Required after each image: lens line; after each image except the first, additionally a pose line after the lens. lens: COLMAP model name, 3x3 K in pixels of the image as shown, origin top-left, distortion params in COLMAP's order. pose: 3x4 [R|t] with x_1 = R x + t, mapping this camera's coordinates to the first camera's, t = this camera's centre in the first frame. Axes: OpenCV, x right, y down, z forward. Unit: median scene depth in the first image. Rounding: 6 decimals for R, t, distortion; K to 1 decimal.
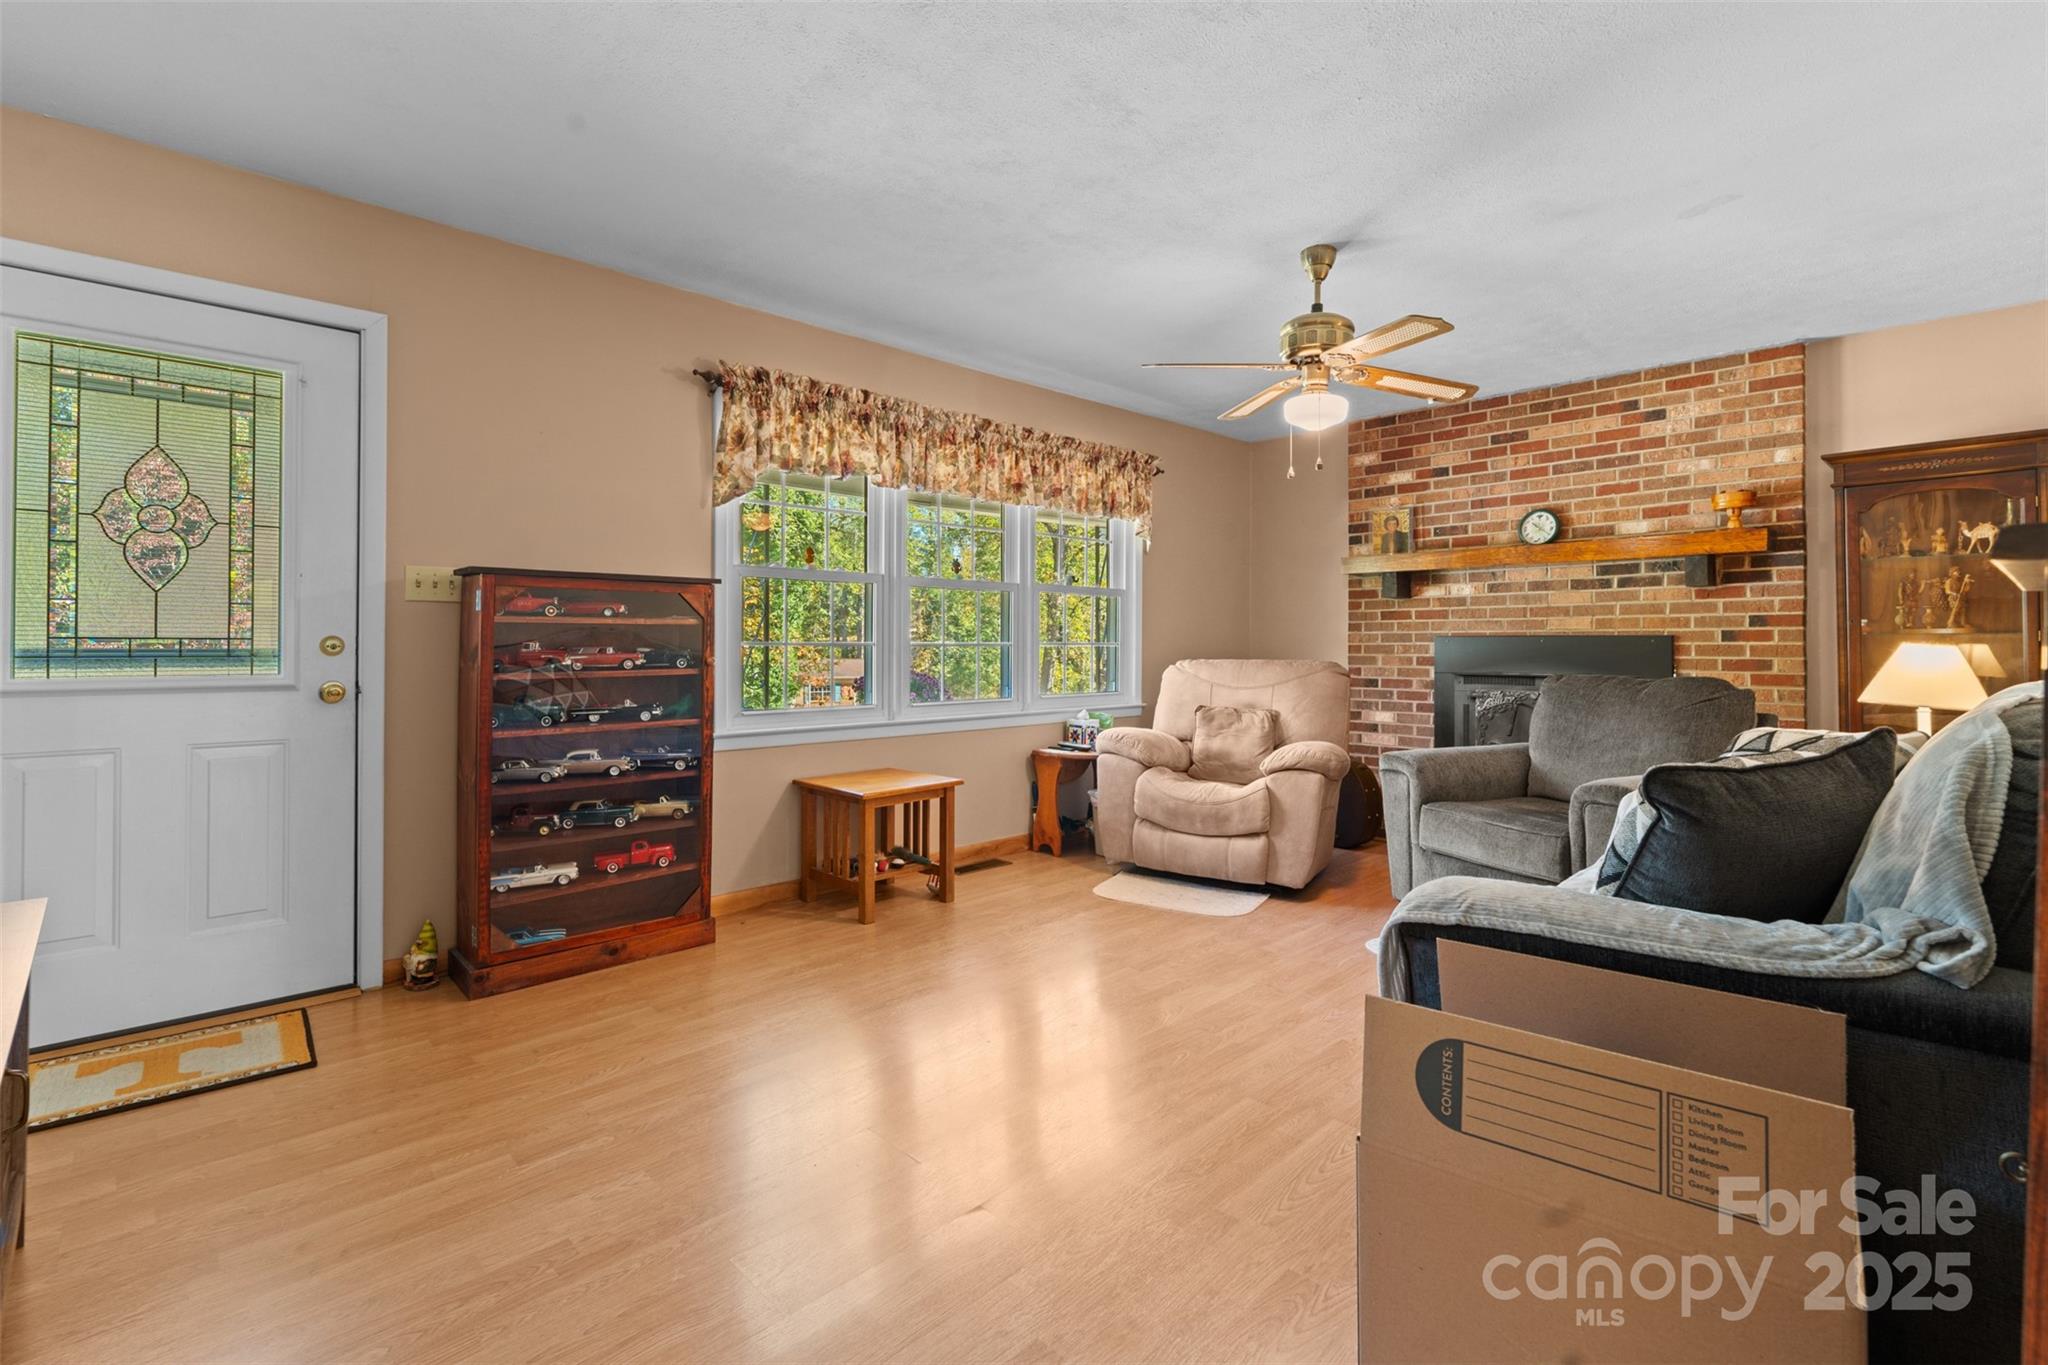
lens RADIAL K [[910.2, 0, 1024.0], [0, 910.2, 647.7], [0, 0, 1]] dist [-0.006490, -0.001303]
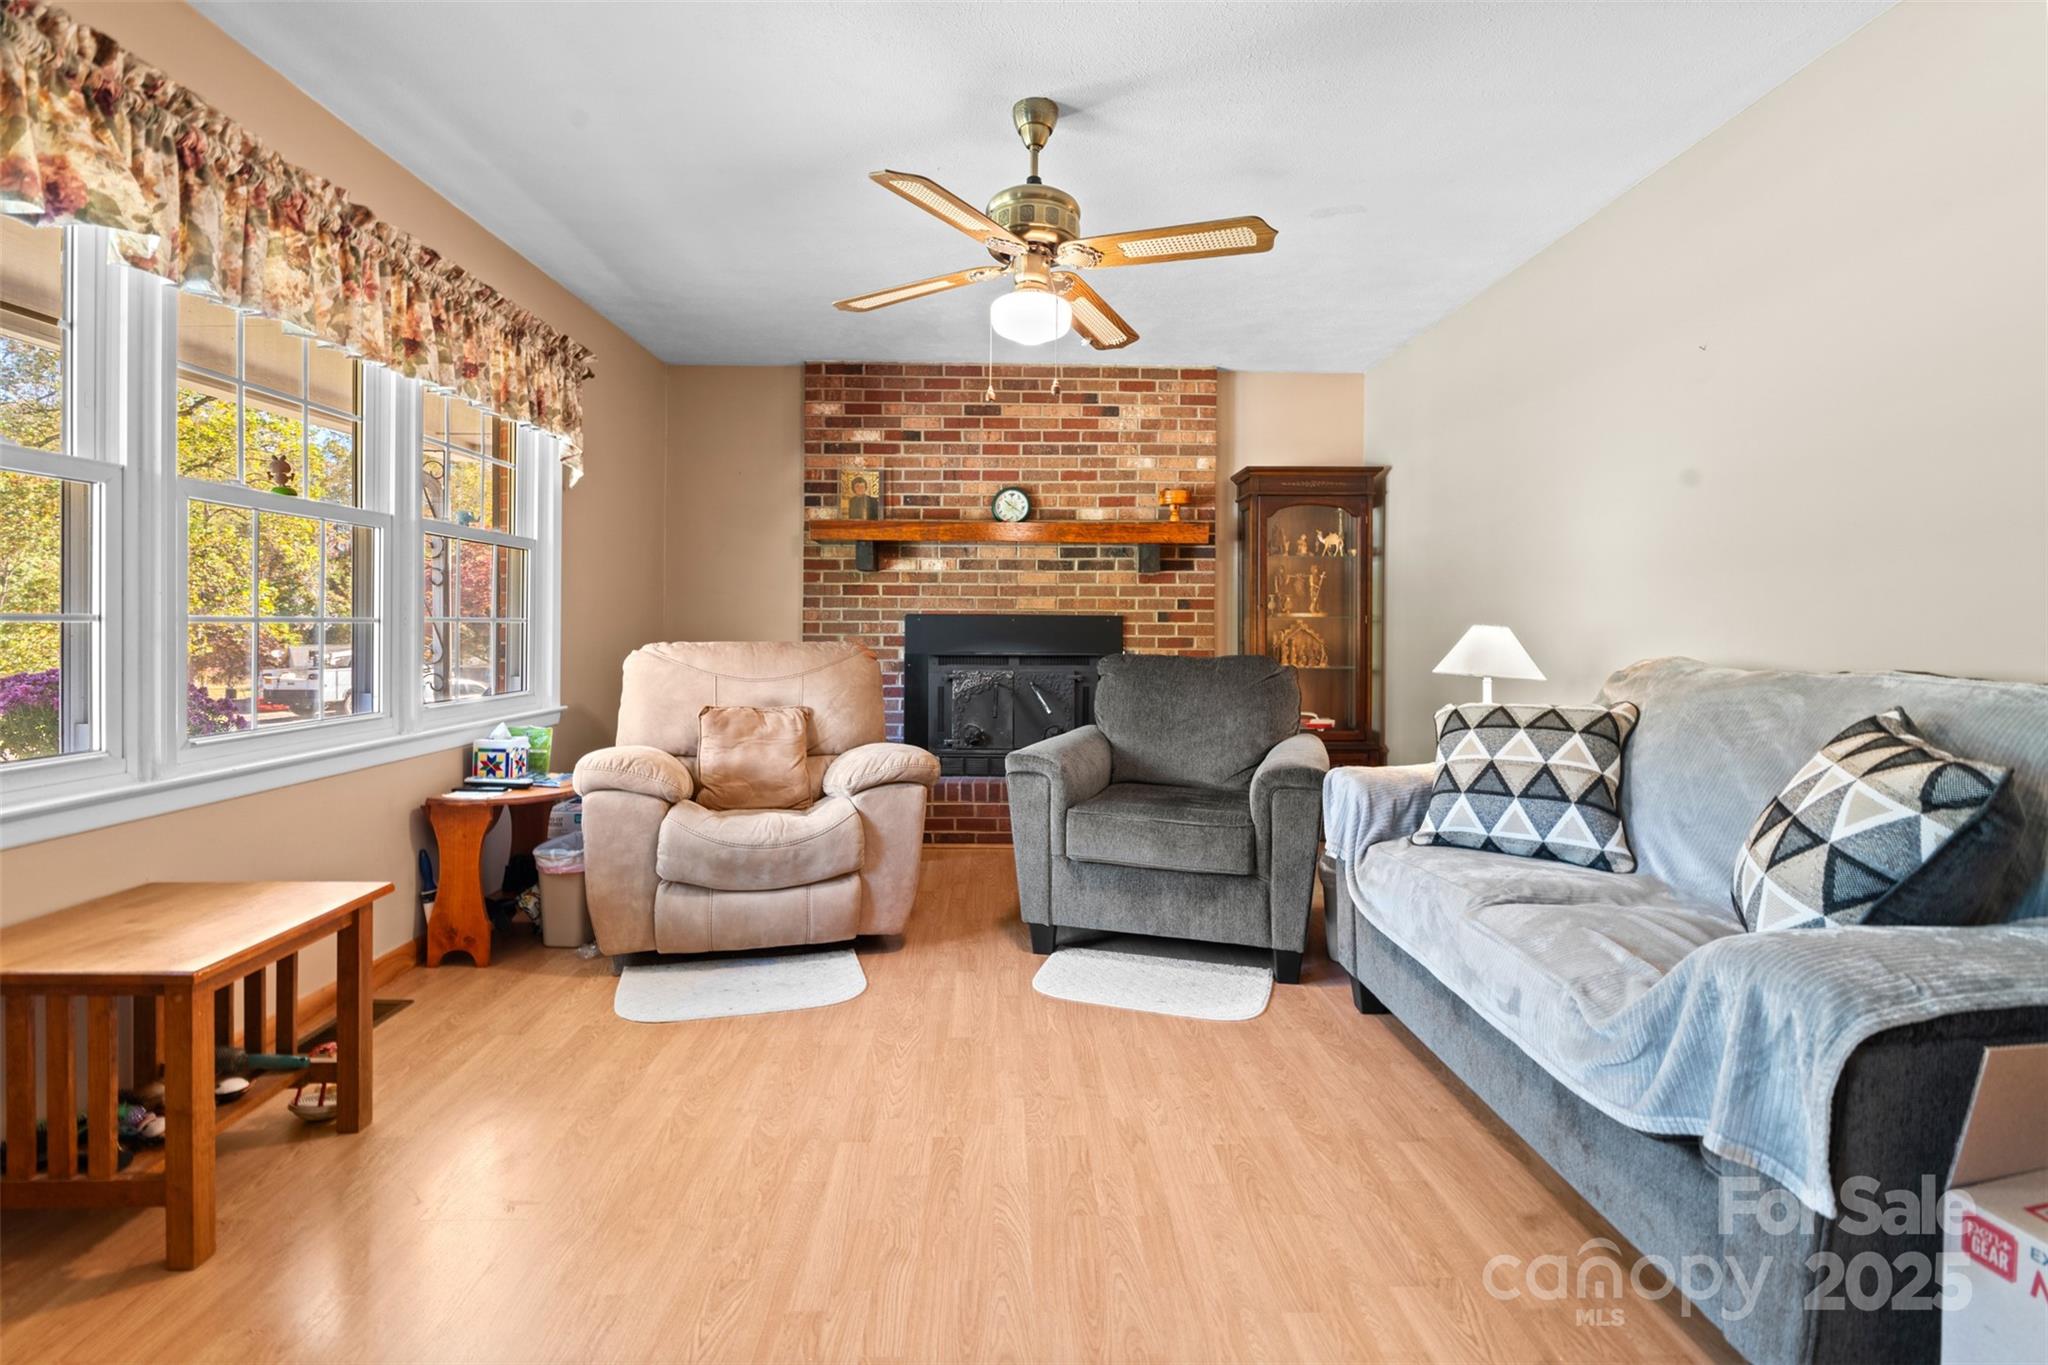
lens RADIAL K [[910.2, 0, 1013.7], [0, 910.2, 642.6], [0, 0, 1]] dist [-0.006490, -0.001303]
pose [[0.679047, -0.011680, 0.734002, -0.177795], [-0.003618, 0.999808, 0.019256, -0.001987], [-0.734086, -0.015732, 0.678874, 0.344895]]
